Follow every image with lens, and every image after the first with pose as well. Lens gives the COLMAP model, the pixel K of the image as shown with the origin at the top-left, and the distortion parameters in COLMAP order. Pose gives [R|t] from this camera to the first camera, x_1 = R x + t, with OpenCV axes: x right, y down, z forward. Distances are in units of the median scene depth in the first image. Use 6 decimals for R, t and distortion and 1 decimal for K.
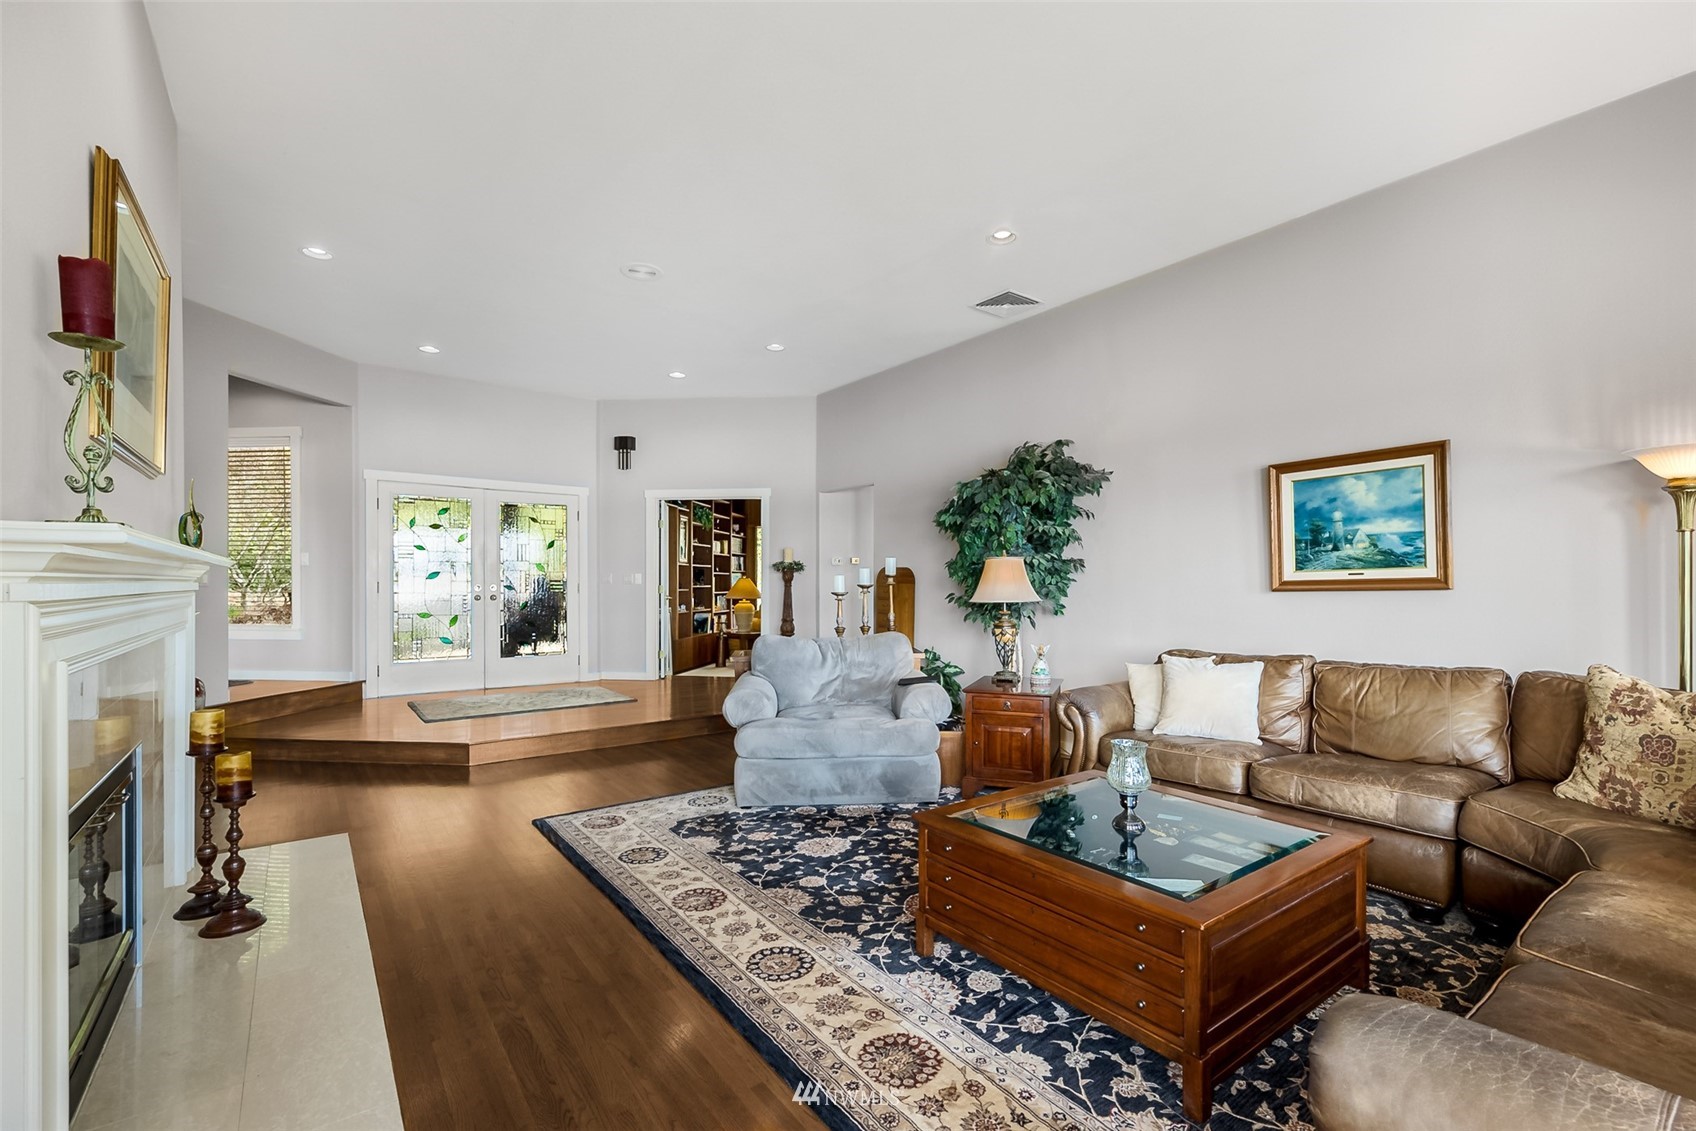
lens RADIAL K [[738.8, 0, 848.0], [0, 738.8, 565.5], [0, 0, 1]] dist [-0.000202, -0.000016]
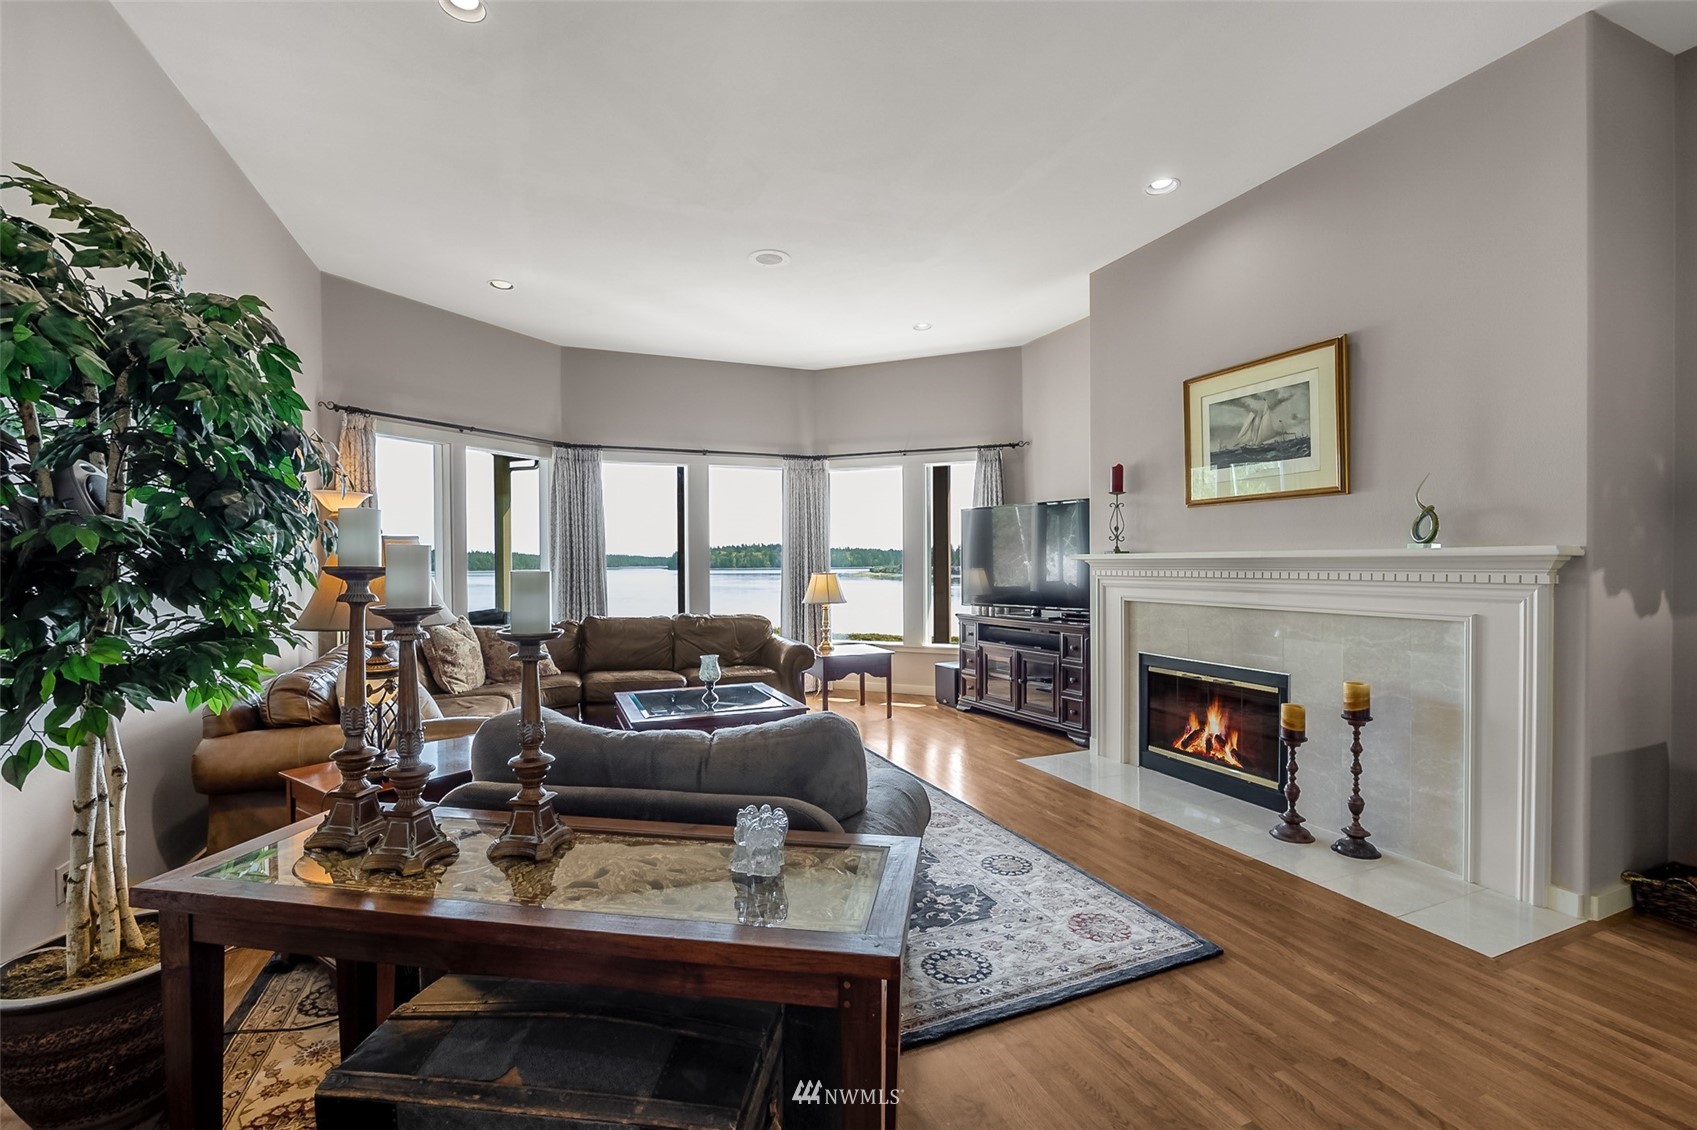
lens RADIAL K [[727.7, 0, 848.5], [0, 727.7, 565.0], [0, 0, 1]] dist [0.000137, 0.000005]
pose [[-0.971738, -0.002259, 0.236050, -0.266863], [-0.004849, 0.999934, -0.010392, 0.018240], [-0.236011, -0.011243, -0.971685, 1.744552]]
